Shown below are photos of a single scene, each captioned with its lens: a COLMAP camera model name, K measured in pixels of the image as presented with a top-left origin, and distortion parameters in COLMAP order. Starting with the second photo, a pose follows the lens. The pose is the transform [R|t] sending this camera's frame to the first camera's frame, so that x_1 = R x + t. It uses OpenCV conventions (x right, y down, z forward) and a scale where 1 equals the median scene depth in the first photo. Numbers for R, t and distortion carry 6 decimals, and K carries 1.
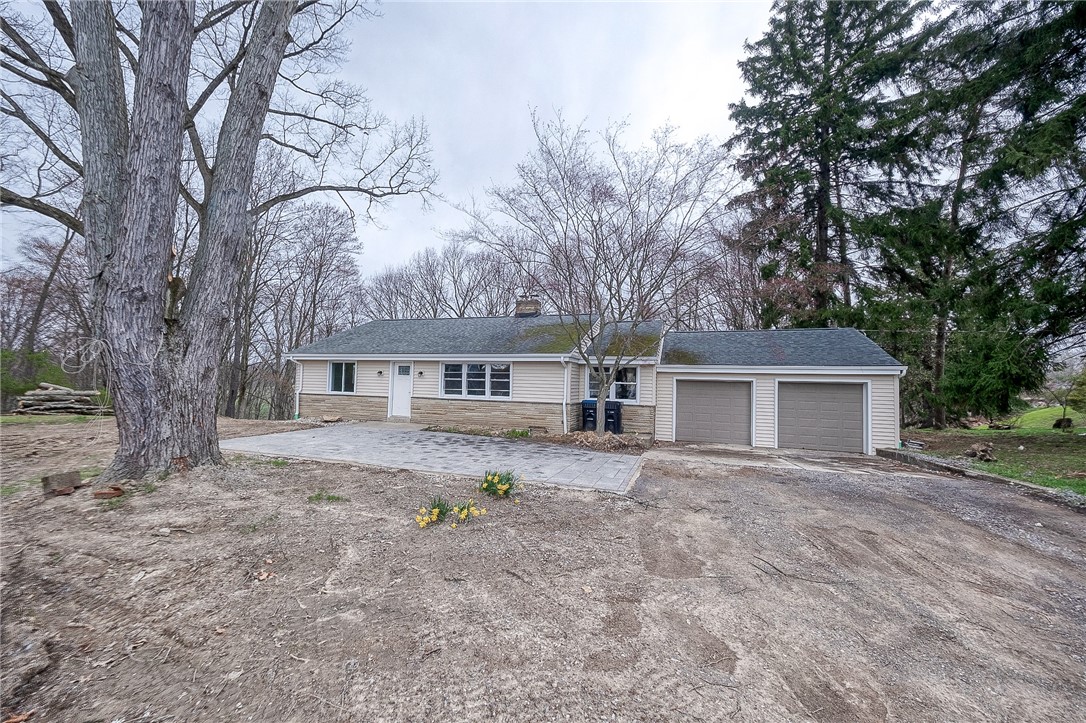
lens RADIAL K [[429.2, 0, 538.1], [0, 429.2, 365.1], [0, 0, 1]] dist [0.015833, -0.000129]
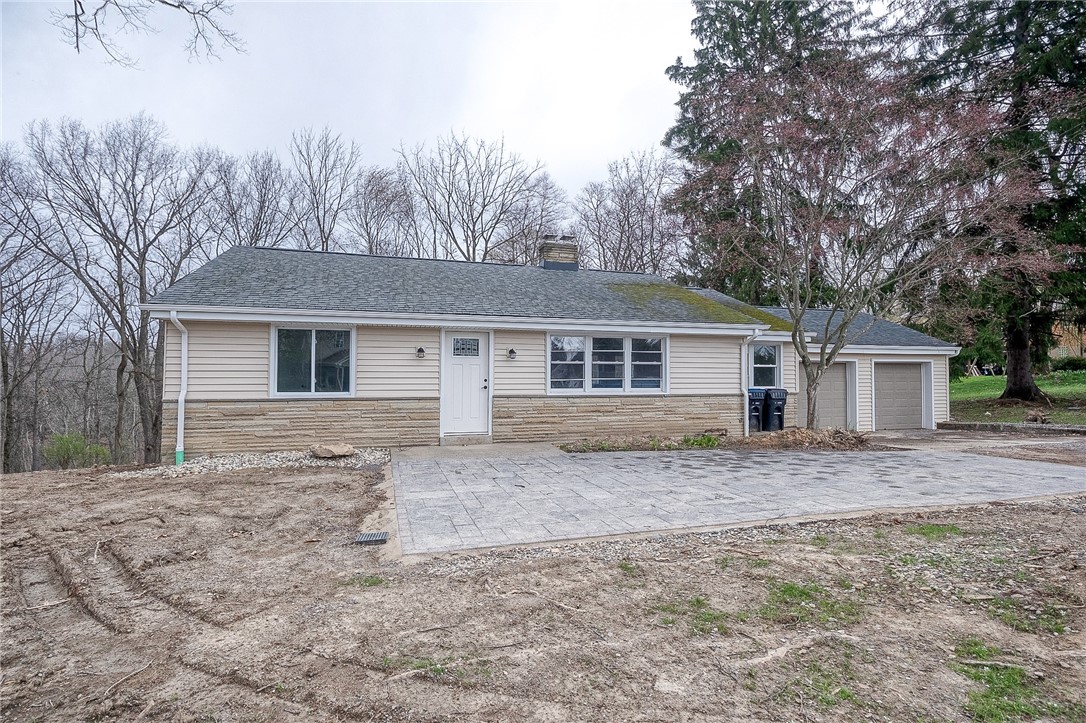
lens RADIAL K [[551.2, 0, 544.8], [0, 551.2, 366.9], [0, 0, 1]] dist [-0.018514, 0.000230]
pose [[0.798215, -0.009273, 0.602301, -0.683374], [-0.003475, 0.999794, 0.019999, 0.024294], [-0.602362, -0.018056, 0.798019, 0.421865]]
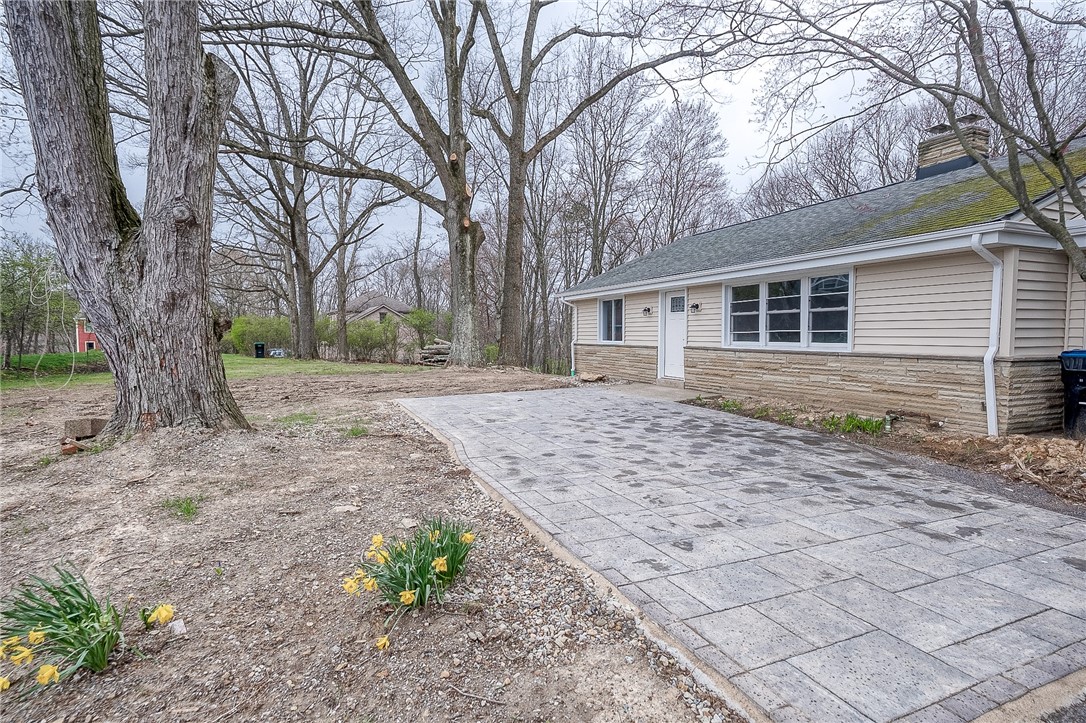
lens RADIAL K [[538.2, 0, 537.2], [0, 538.2, 360.8], [0, 0, 1]] dist [0.008925, -0.000829]
pose [[0.674991, 0.012341, -0.737723, 0.130282], [0.048404, 0.996965, 0.060966, 0.038584], [0.736236, -0.076861, 0.672345, 0.345003]]
